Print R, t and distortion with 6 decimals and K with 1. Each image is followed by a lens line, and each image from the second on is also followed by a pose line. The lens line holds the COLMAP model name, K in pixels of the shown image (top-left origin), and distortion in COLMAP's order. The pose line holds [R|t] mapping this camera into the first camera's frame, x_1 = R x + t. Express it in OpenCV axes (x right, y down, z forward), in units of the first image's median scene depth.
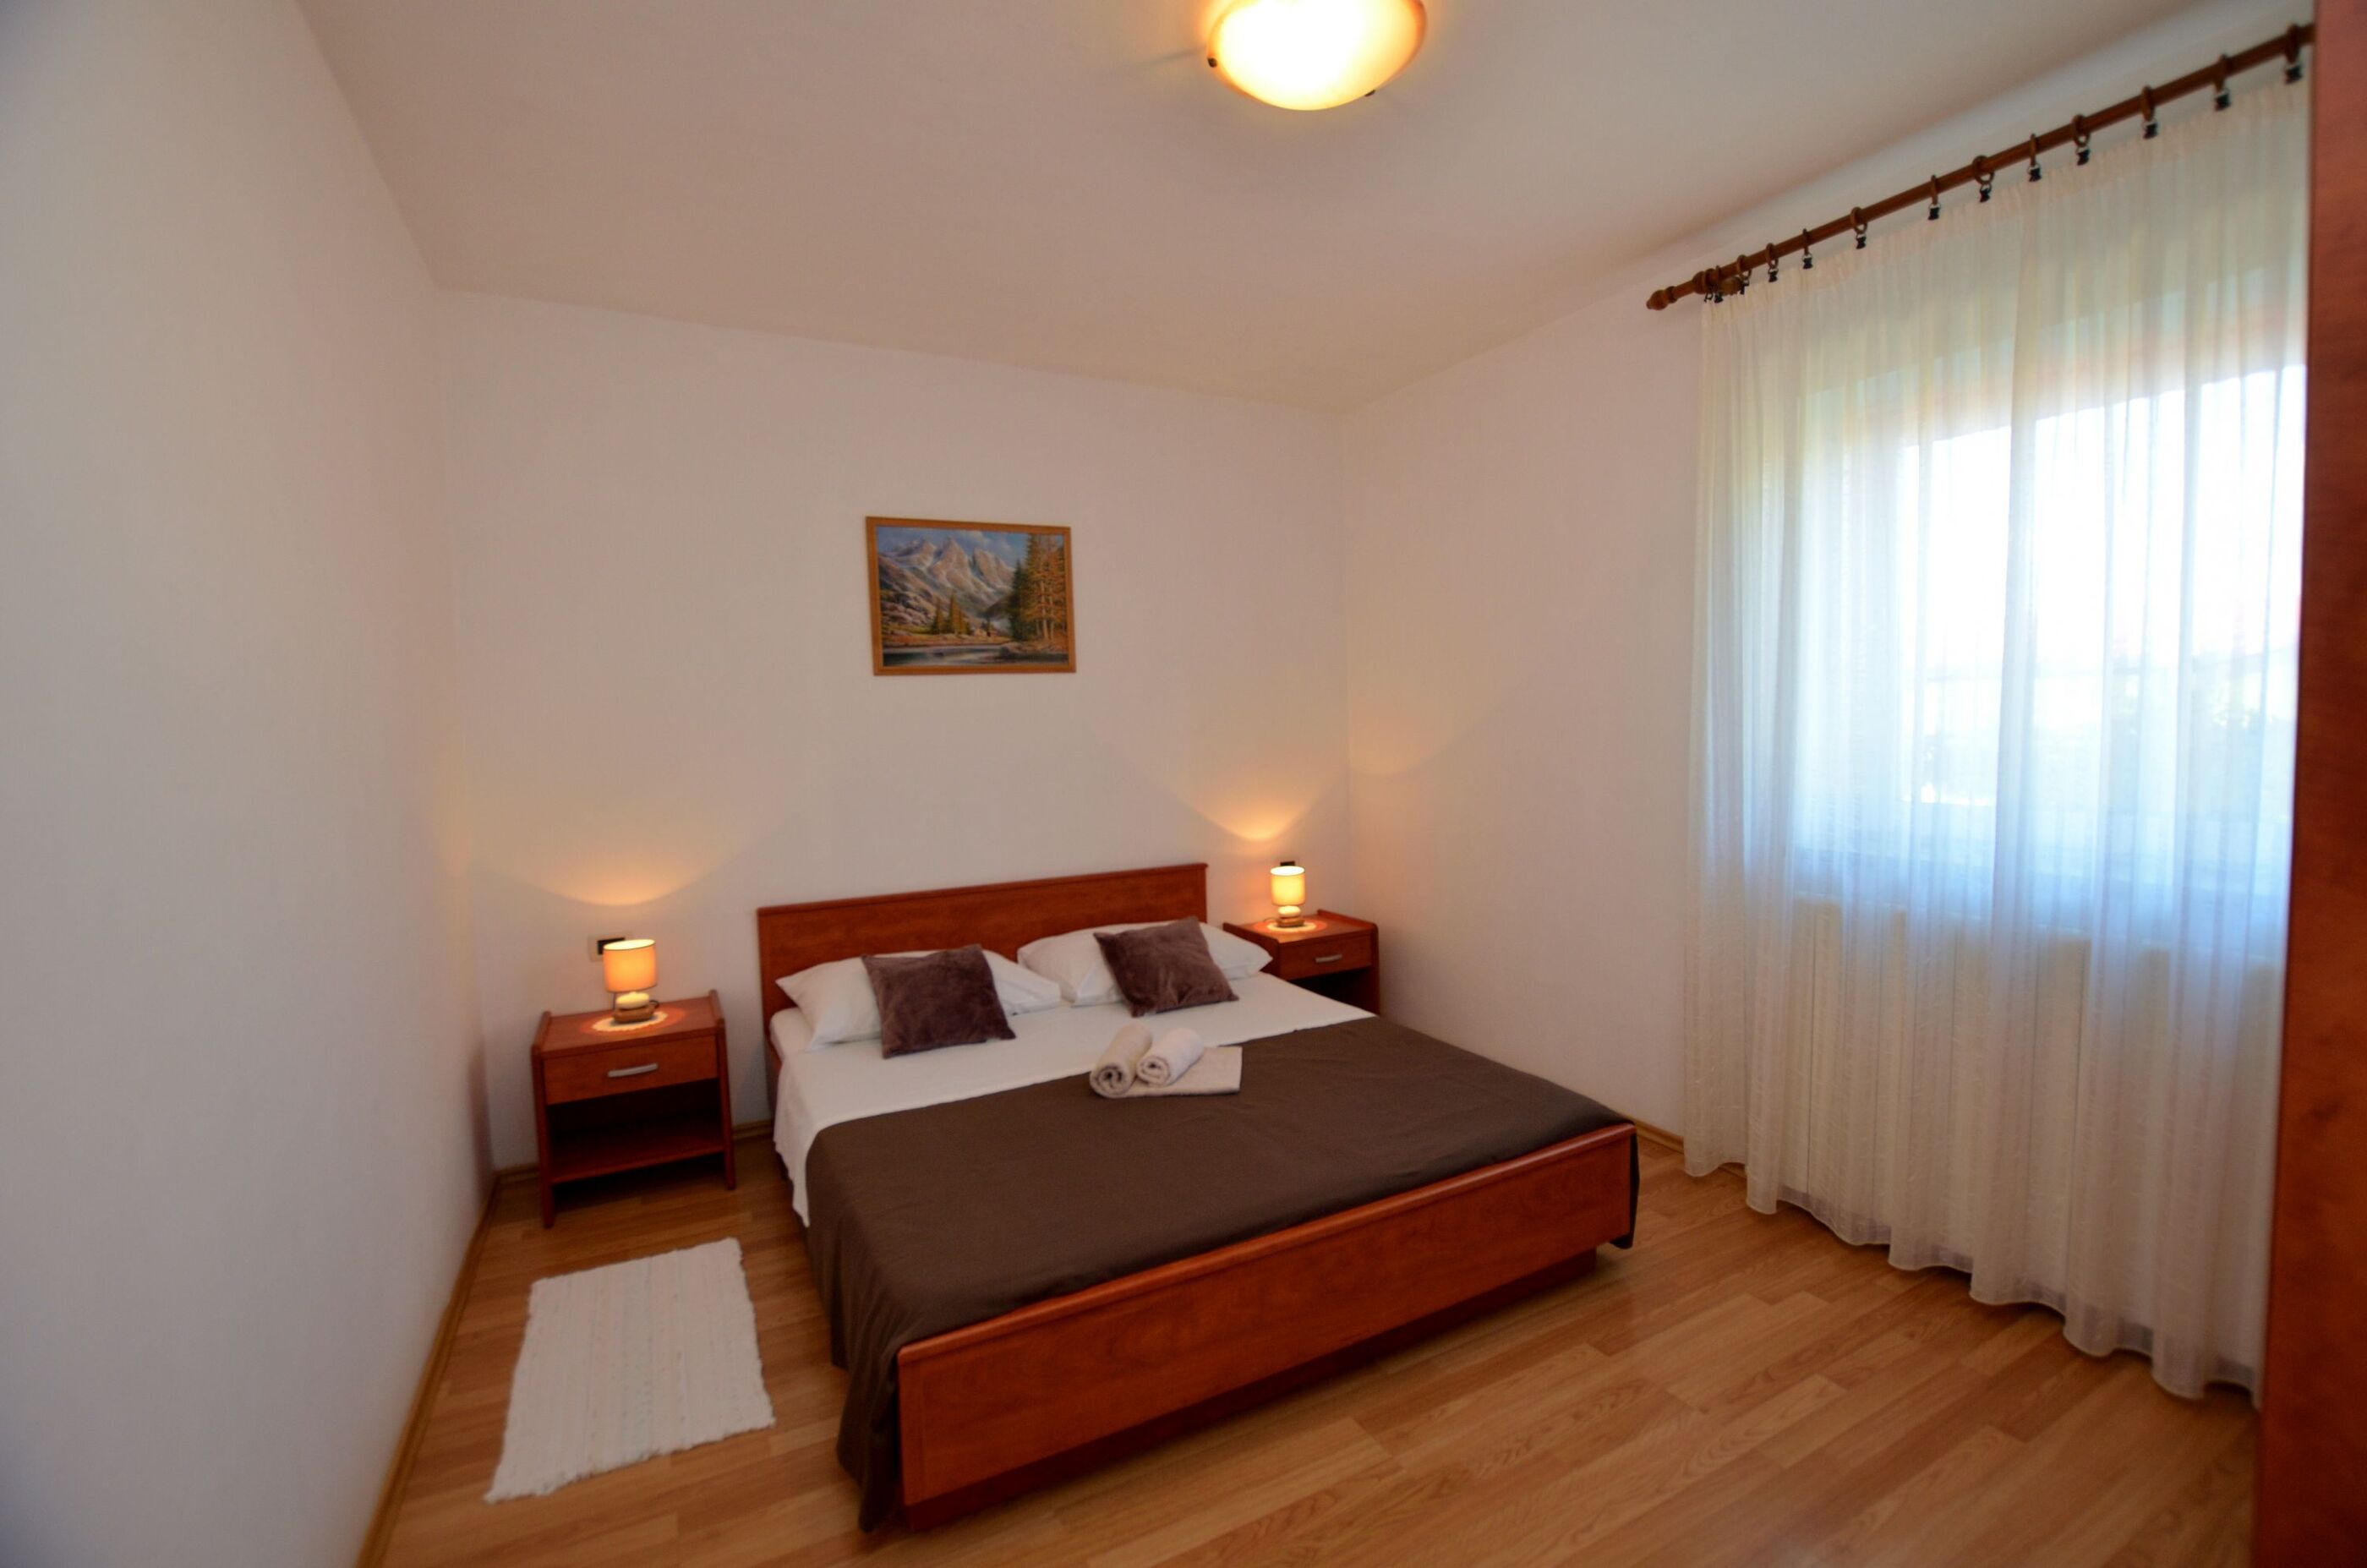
lens RADIAL K [[1029.4, 0, 1222.0], [0, 1029.4, 786.8], [0, 0, 1]] dist [-0.030136, 0.000930]
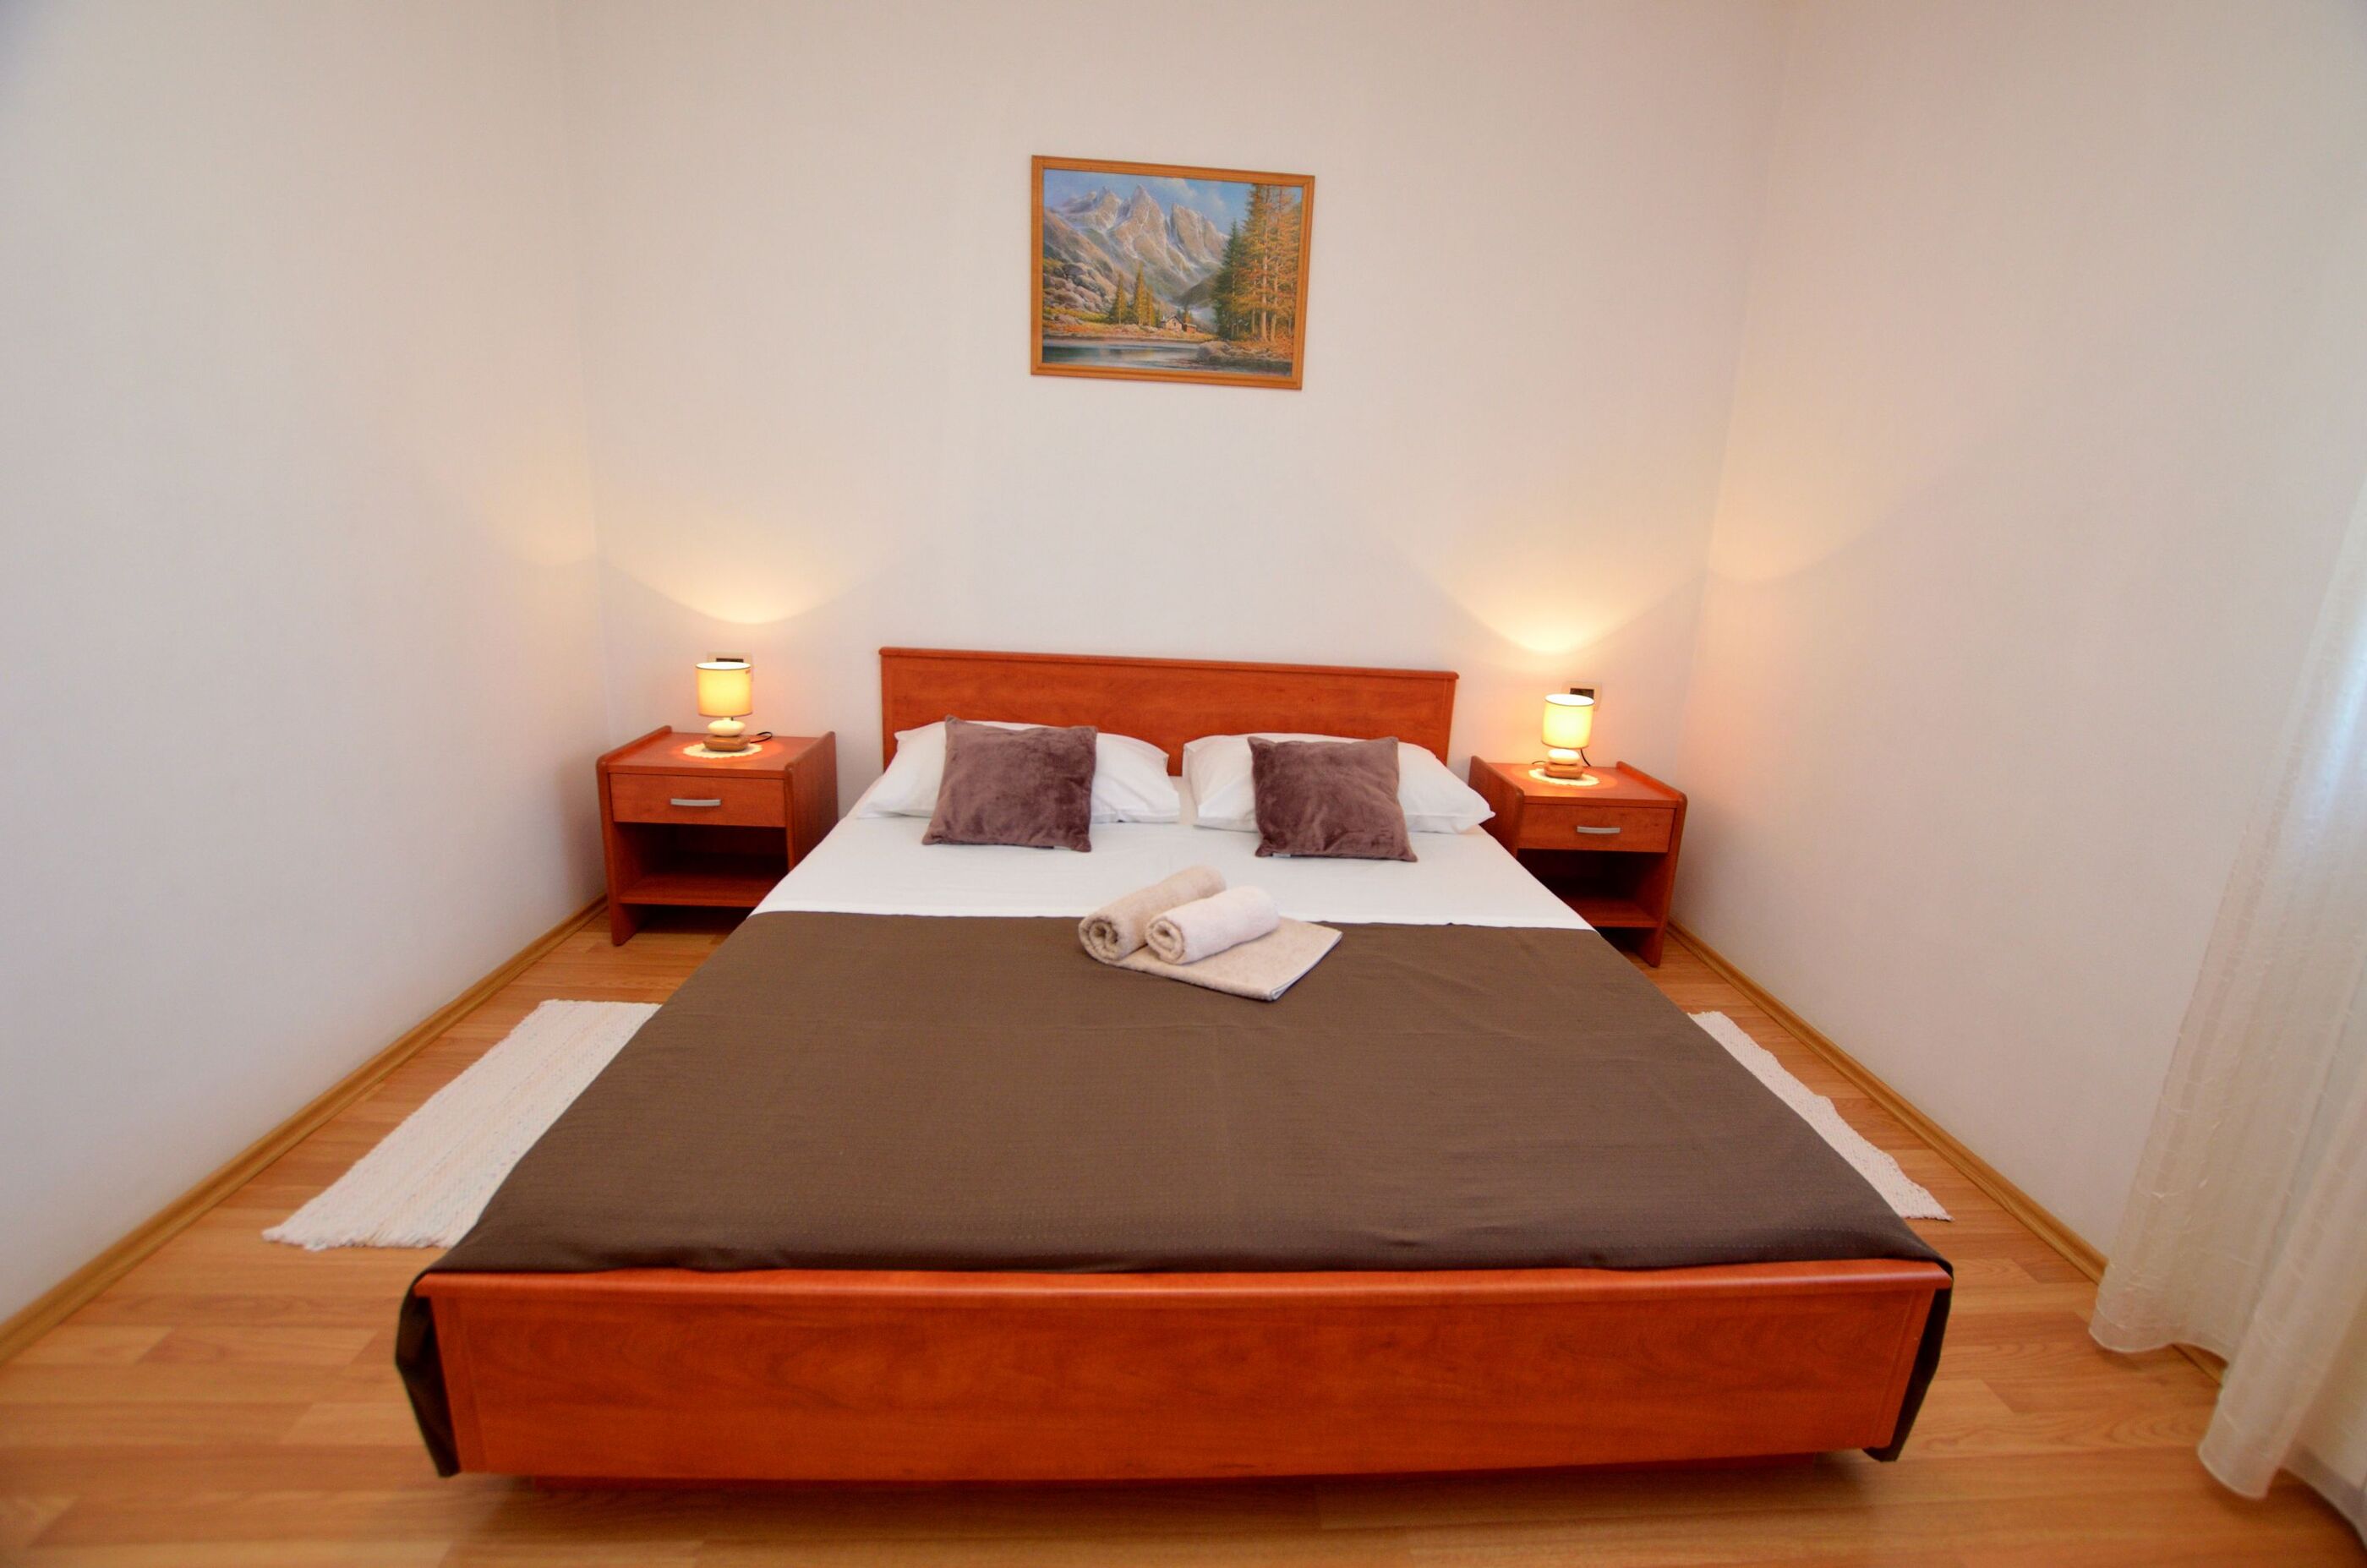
lens RADIAL K [[1029.4, 0, 1222.0], [0, 1029.4, 786.8], [0, 0, 1]] dist [-0.030136, 0.000930]
pose [[0.904464, 0.178216, -0.387536, 0.155777], [-0.104757, 0.973517, 0.203201, 0.025145], [0.413486, -0.143191, 0.899180, 0.300946]]
